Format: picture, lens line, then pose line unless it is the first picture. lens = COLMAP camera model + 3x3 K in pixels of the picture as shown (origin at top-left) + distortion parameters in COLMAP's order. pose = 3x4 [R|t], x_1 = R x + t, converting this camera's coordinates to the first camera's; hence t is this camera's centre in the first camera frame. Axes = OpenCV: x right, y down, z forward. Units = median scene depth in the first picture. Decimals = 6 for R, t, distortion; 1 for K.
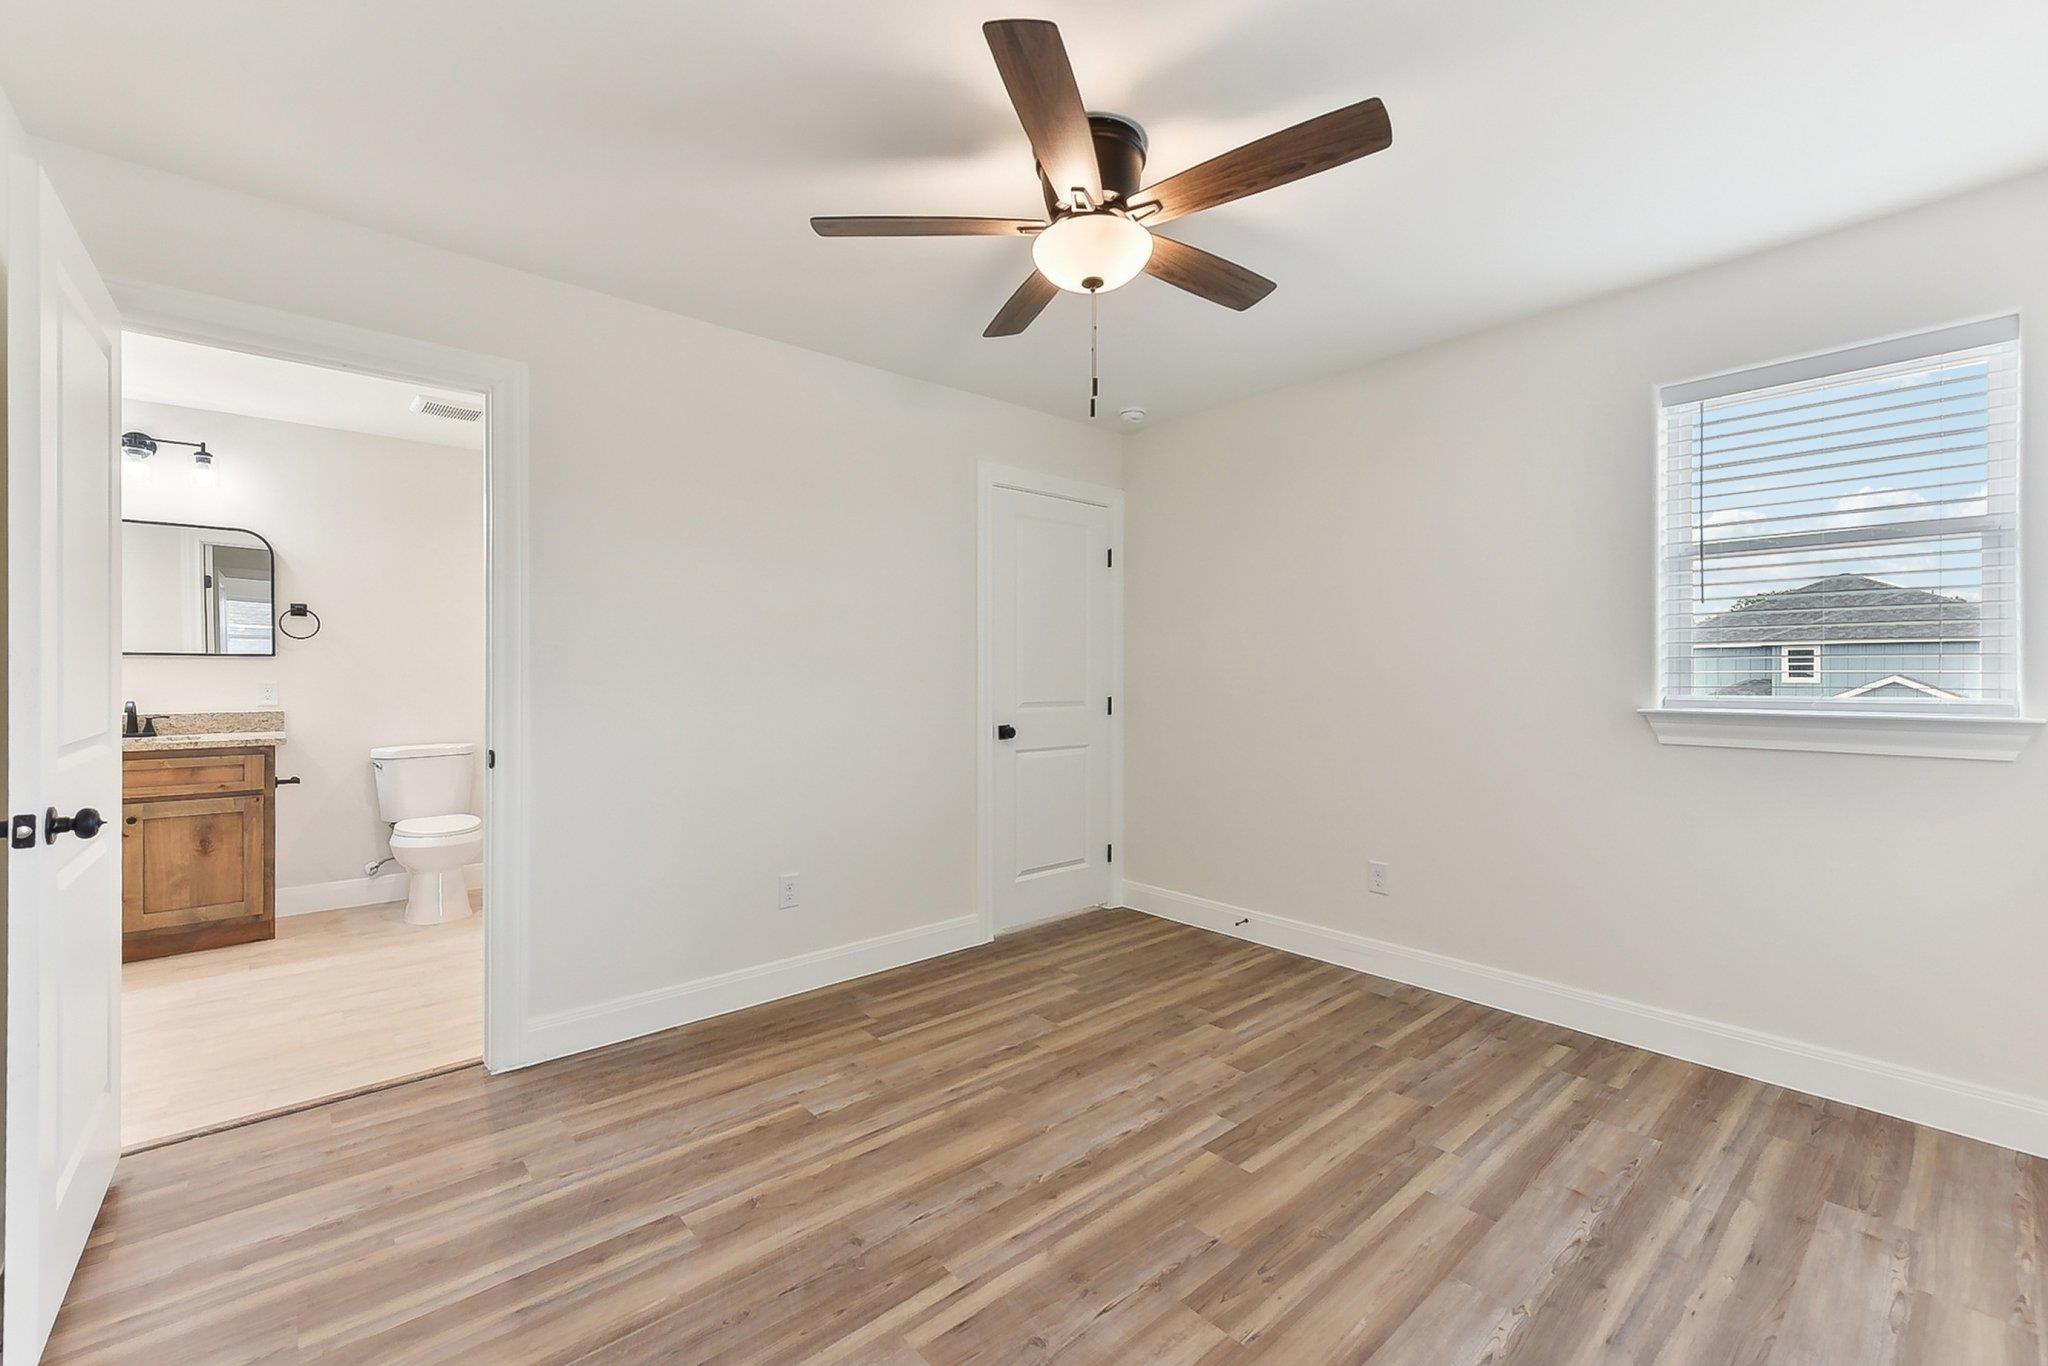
lens RADIAL K [[843.6, 0, 1011.9], [0, 843.6, 674.8], [0, 0, 1]] dist [0.010585, -0.002726]
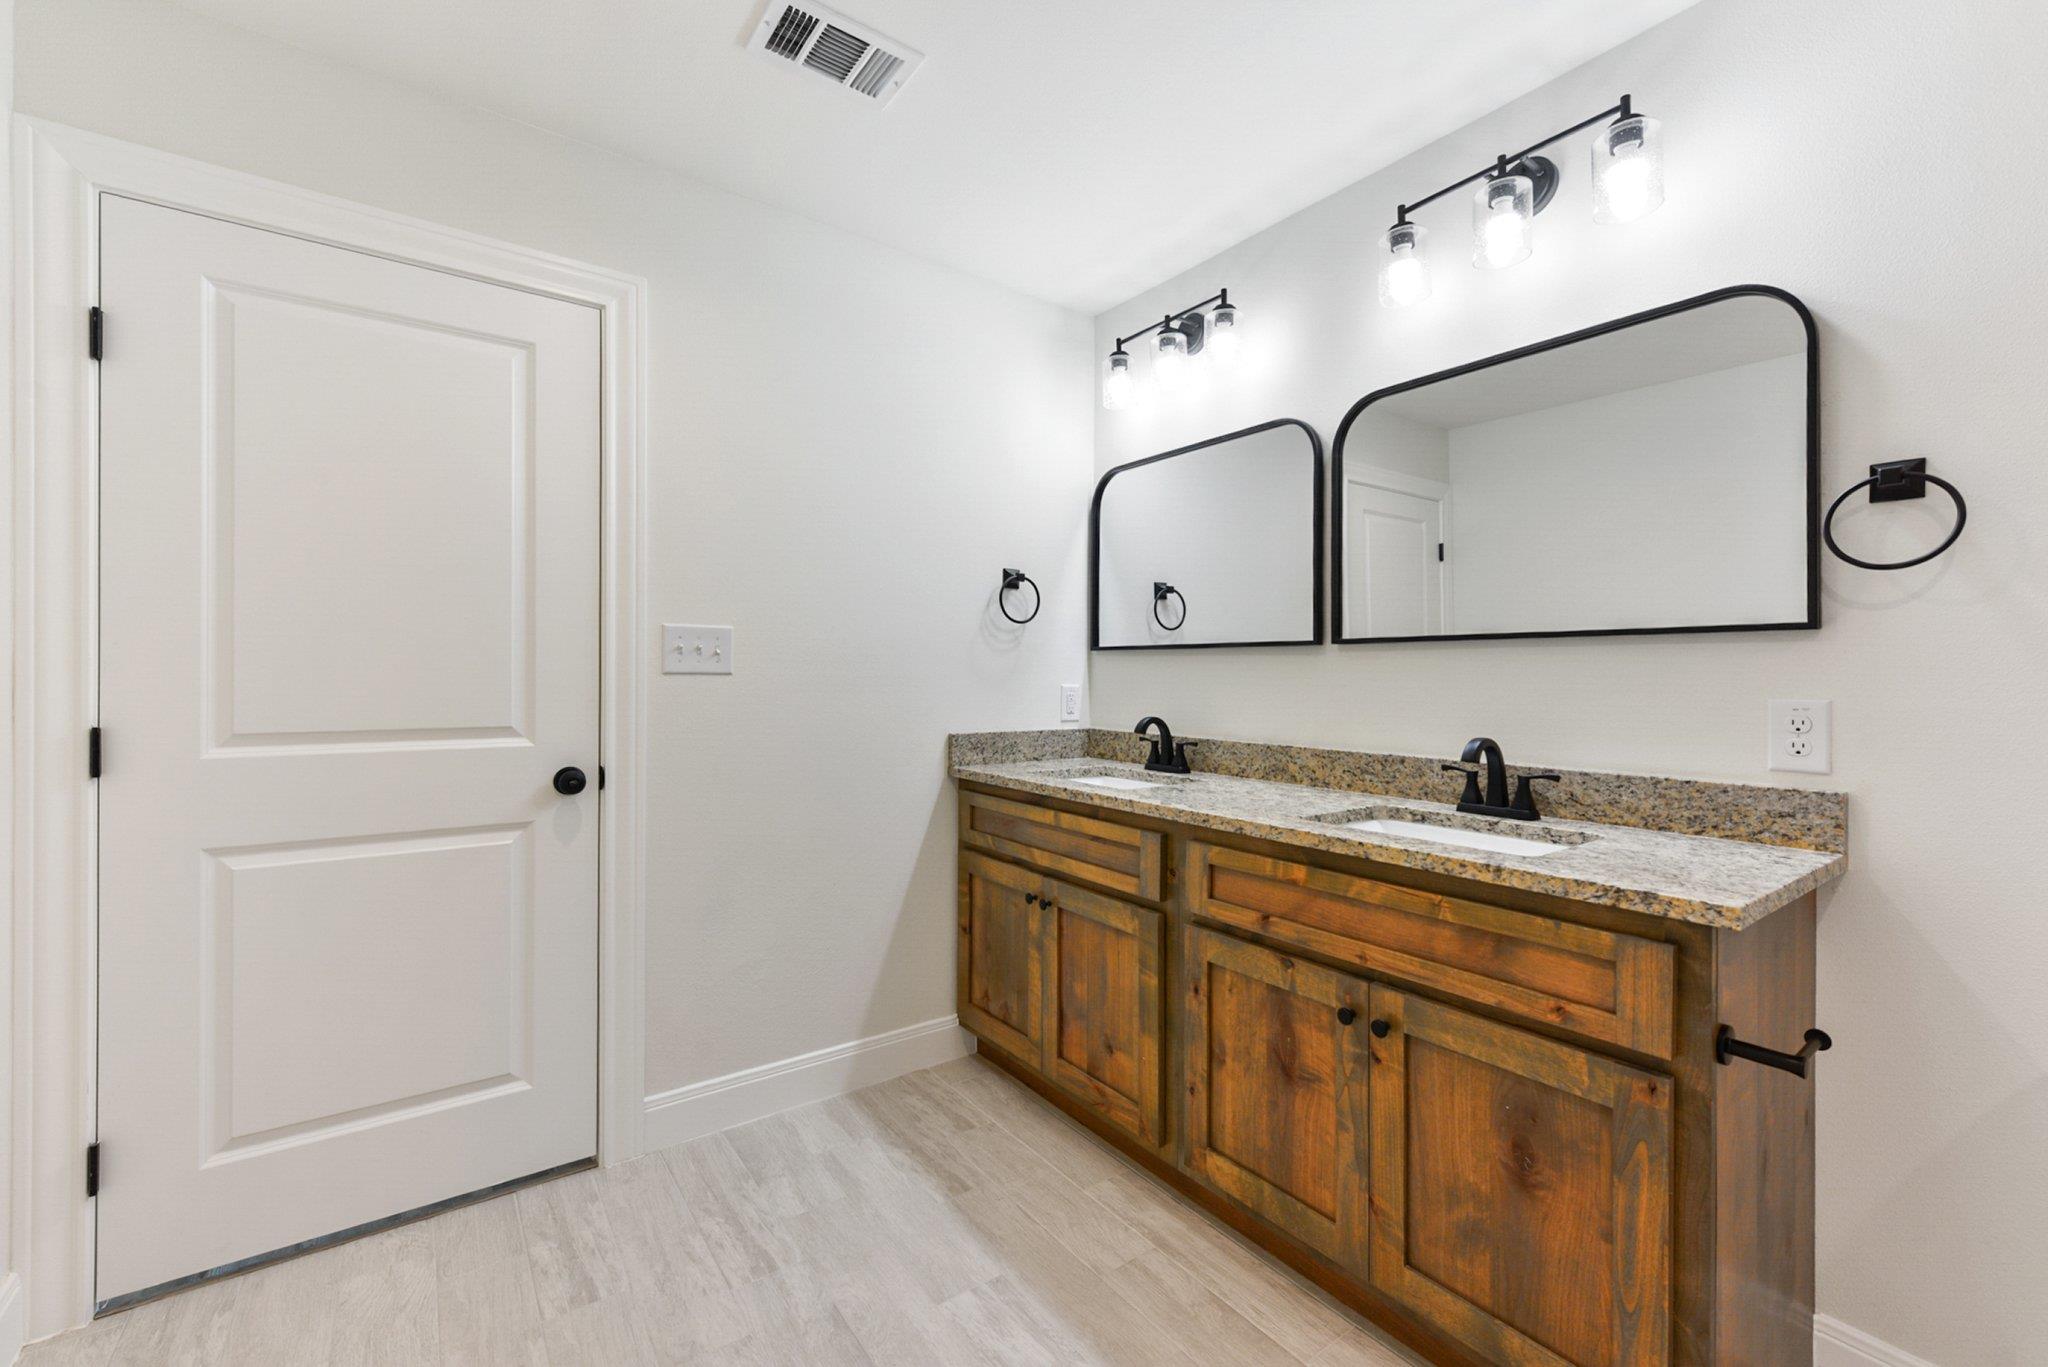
lens RADIAL K [[843.6, 0, 1026.3], [0, 843.6, 683.6], [0, 0, 1]] dist [0.010585, -0.002726]
pose [[-0.073713, 0.006214, -0.997260, -0.271170], [-0.005866, 0.999961, 0.006664, -0.000142], [0.997262, 0.006341, -0.073673, 0.381400]]
